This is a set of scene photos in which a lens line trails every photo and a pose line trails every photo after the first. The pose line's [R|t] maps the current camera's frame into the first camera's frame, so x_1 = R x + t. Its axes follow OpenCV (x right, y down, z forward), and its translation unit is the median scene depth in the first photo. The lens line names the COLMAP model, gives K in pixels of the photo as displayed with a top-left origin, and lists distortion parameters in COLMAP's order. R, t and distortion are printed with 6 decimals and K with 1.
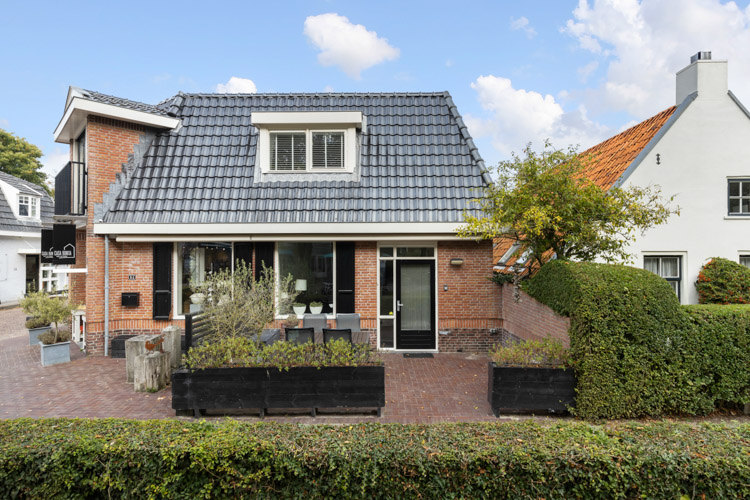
lens RADIAL K [[405.6, 0, 383.2], [0, 405.6, 241.1], [0, 0, 1]] dist [-0.006146, -0.000482]
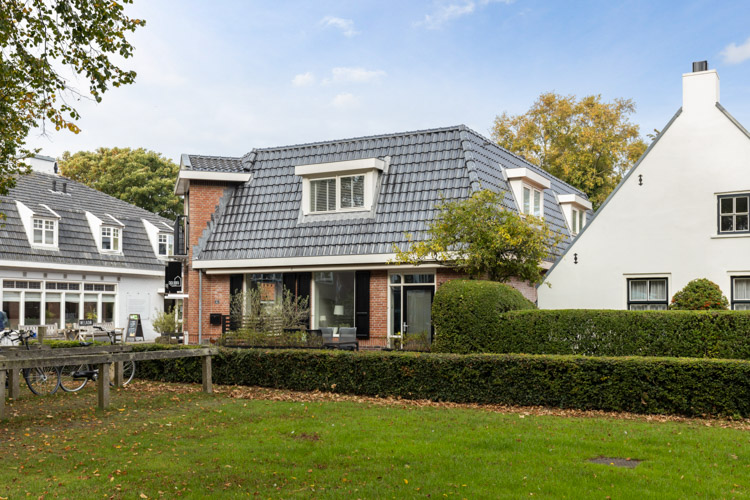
lens RADIAL K [[777.9, 0, 374.7], [0, 777.9, 249.4], [0, 0, 1]] dist [-0.061893, 0.000000]
pose [[0.886524, -0.033442, -0.461472, 0.954777], [0.012821, 0.998777, -0.047749, 0.046656], [0.462505, 0.036414, 0.885869, -0.946370]]
